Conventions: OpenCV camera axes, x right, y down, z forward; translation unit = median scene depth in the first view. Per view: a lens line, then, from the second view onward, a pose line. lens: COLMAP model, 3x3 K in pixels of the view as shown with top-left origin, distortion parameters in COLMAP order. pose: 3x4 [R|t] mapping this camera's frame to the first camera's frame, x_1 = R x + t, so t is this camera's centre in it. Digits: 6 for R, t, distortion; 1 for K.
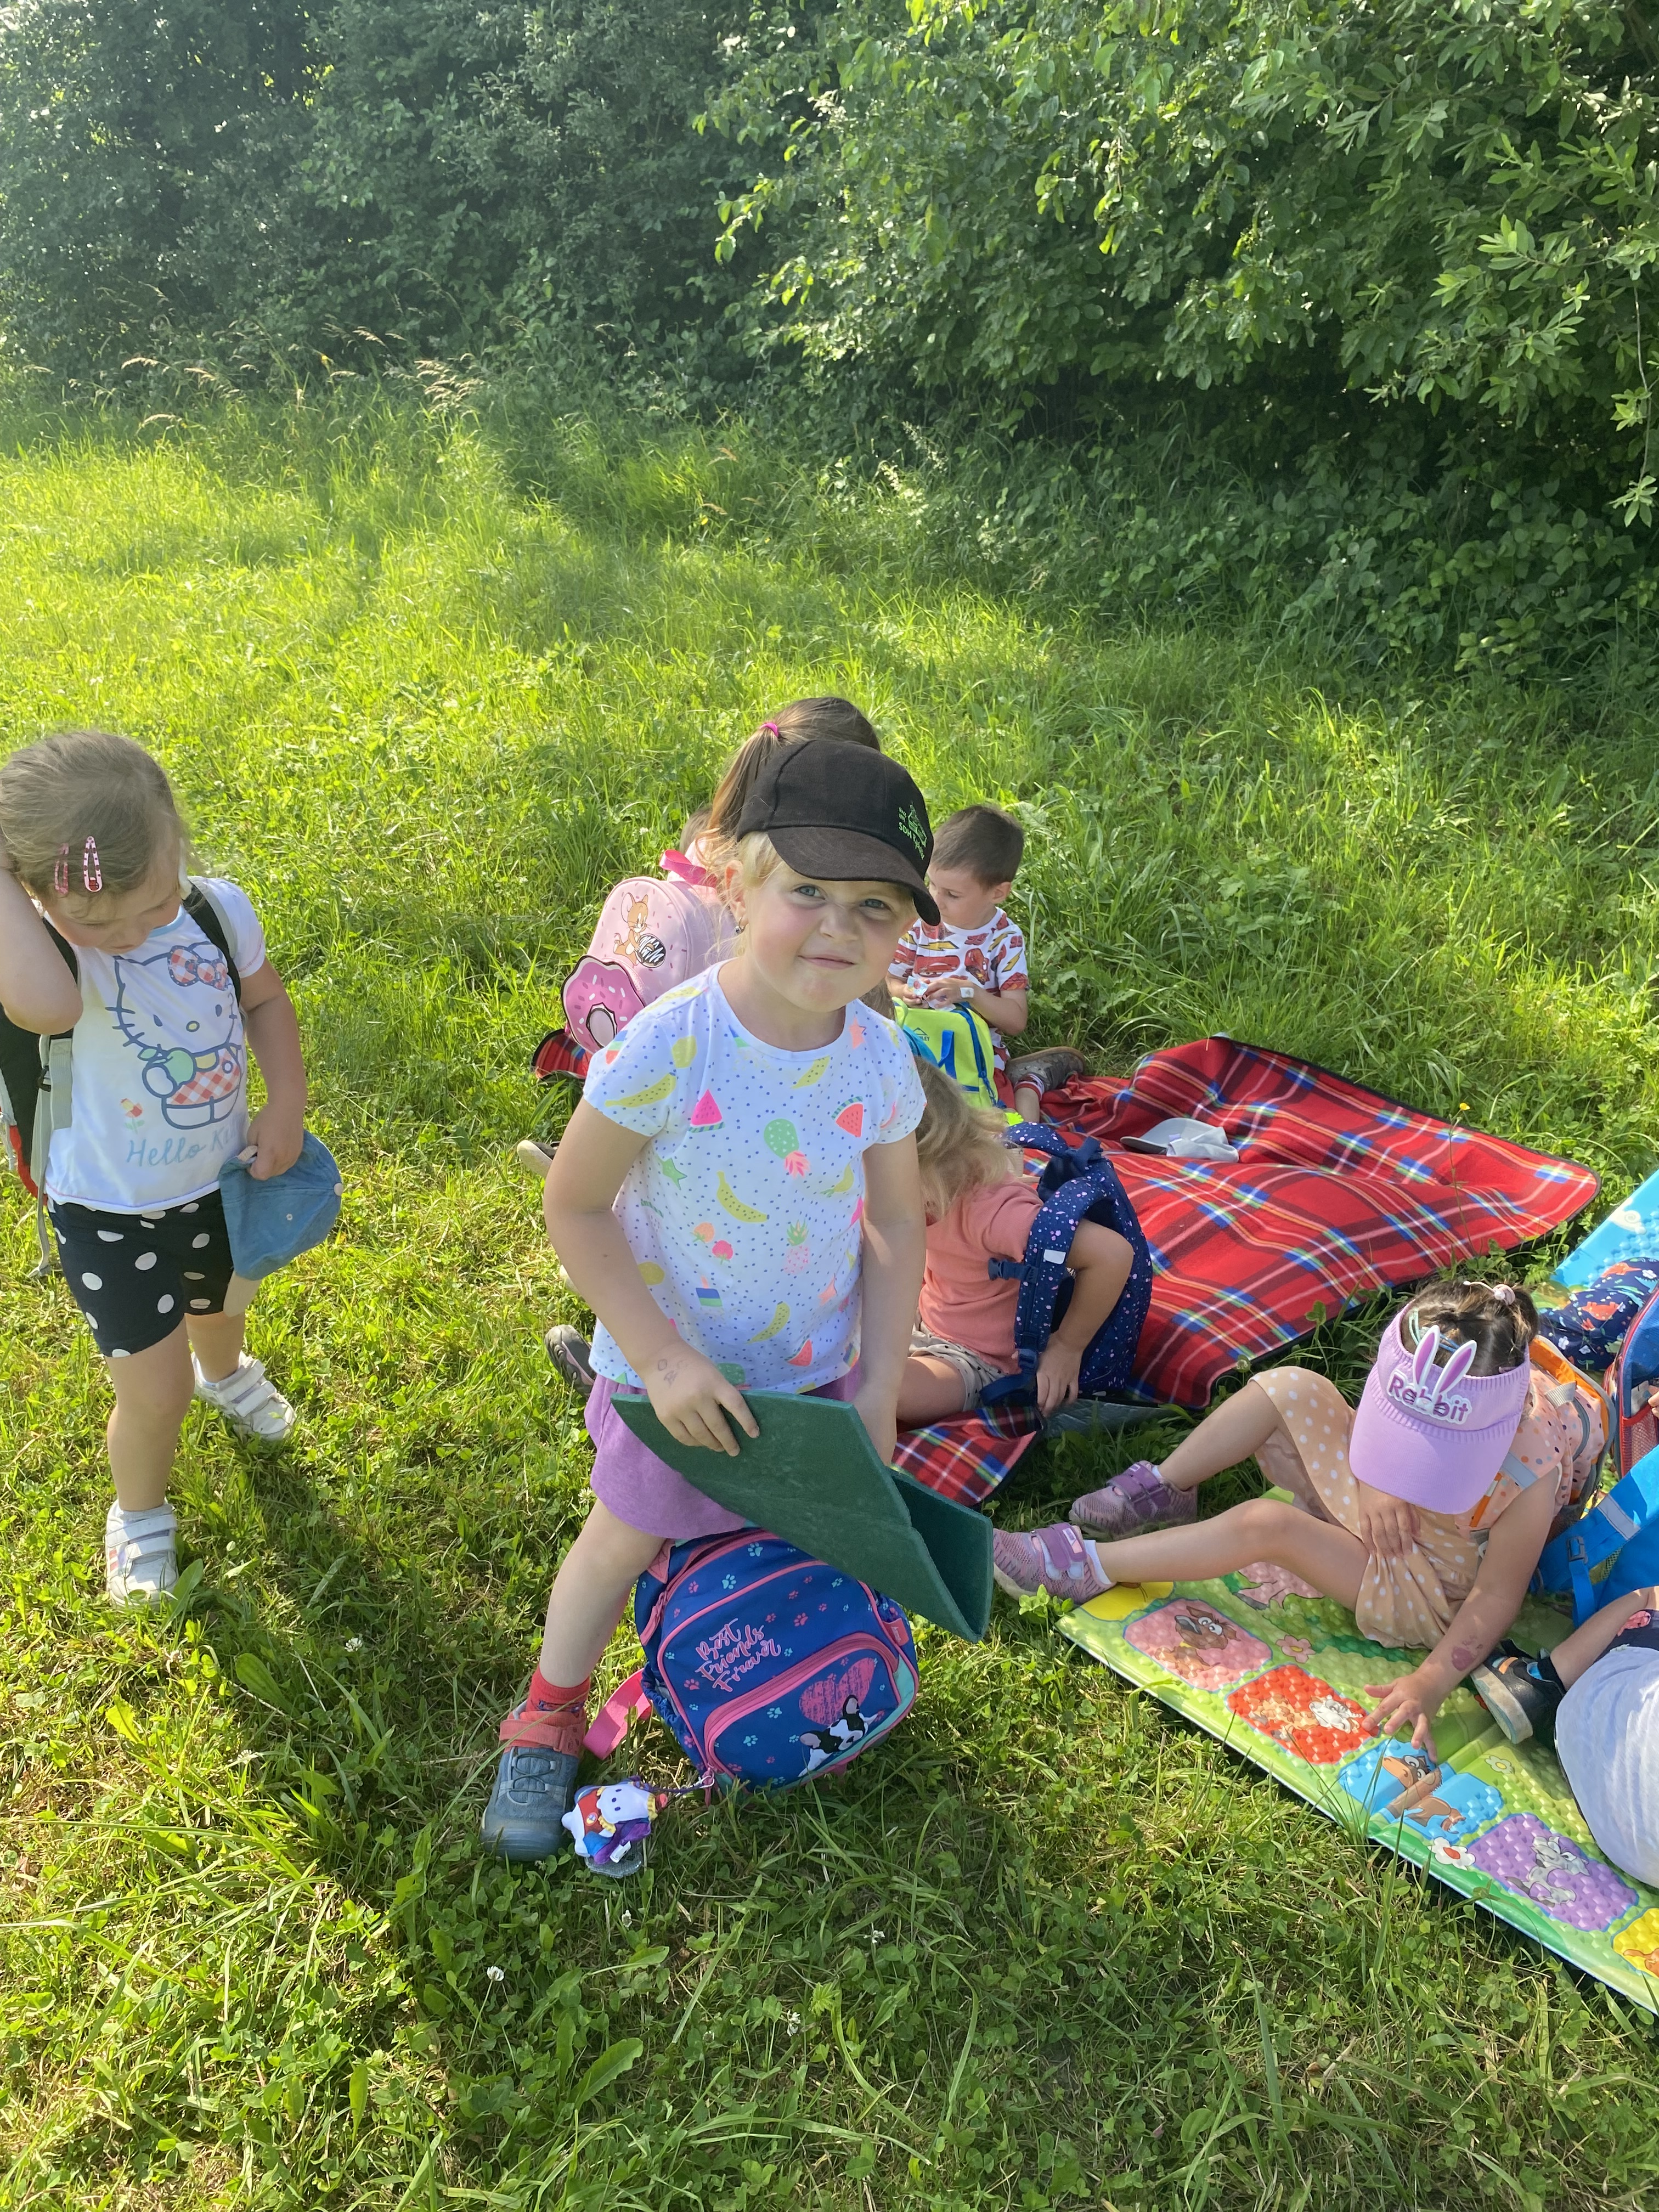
lens RADIAL K [[1681.5, 0, 829.2], [0, 1681.5, 1106.9], [0, 0, 1]] dist [-0.001064, -0.005063]
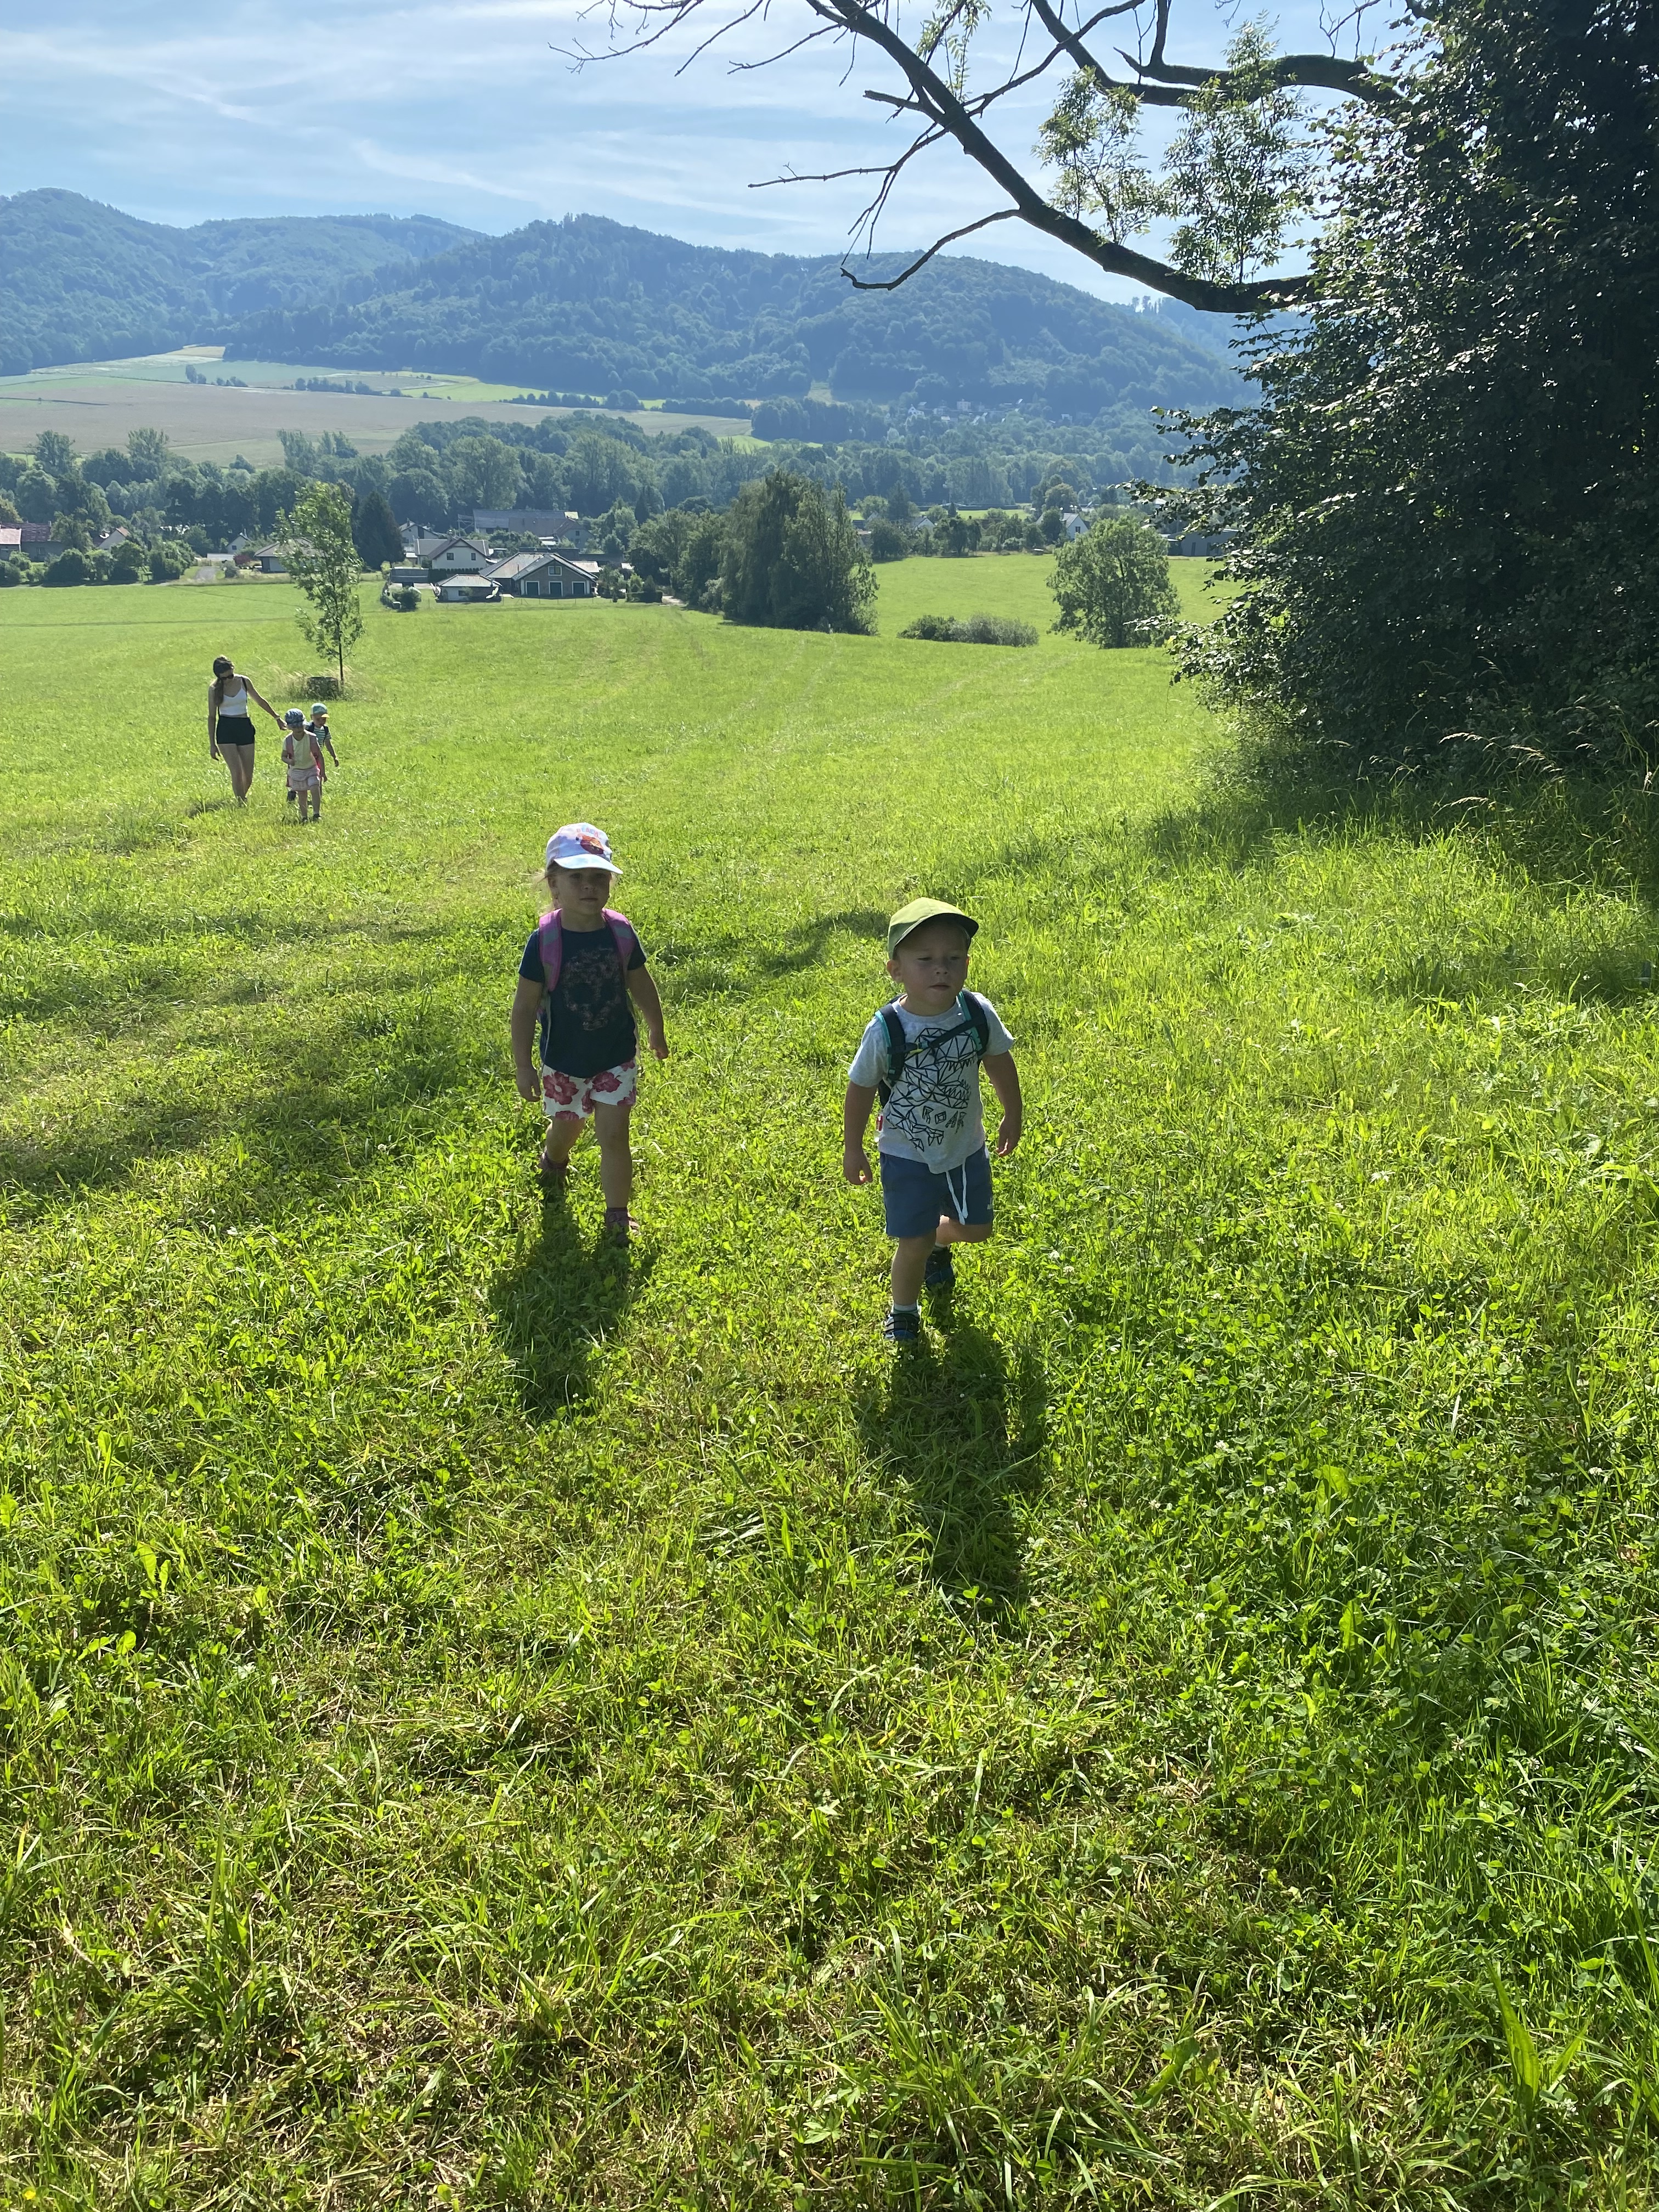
lens RADIAL K [[1681.5, 0, 823.7], [0, 1681.5, 1109.3], [0, 0, 1]] dist [-0.001064, -0.005063]
pose [[0.780469, 0.138991, -0.609549, -0.102858], [-0.251900, 0.962244, -0.103119, -0.080586], [0.572202, 0.234026, 0.786013, 0.161090]]
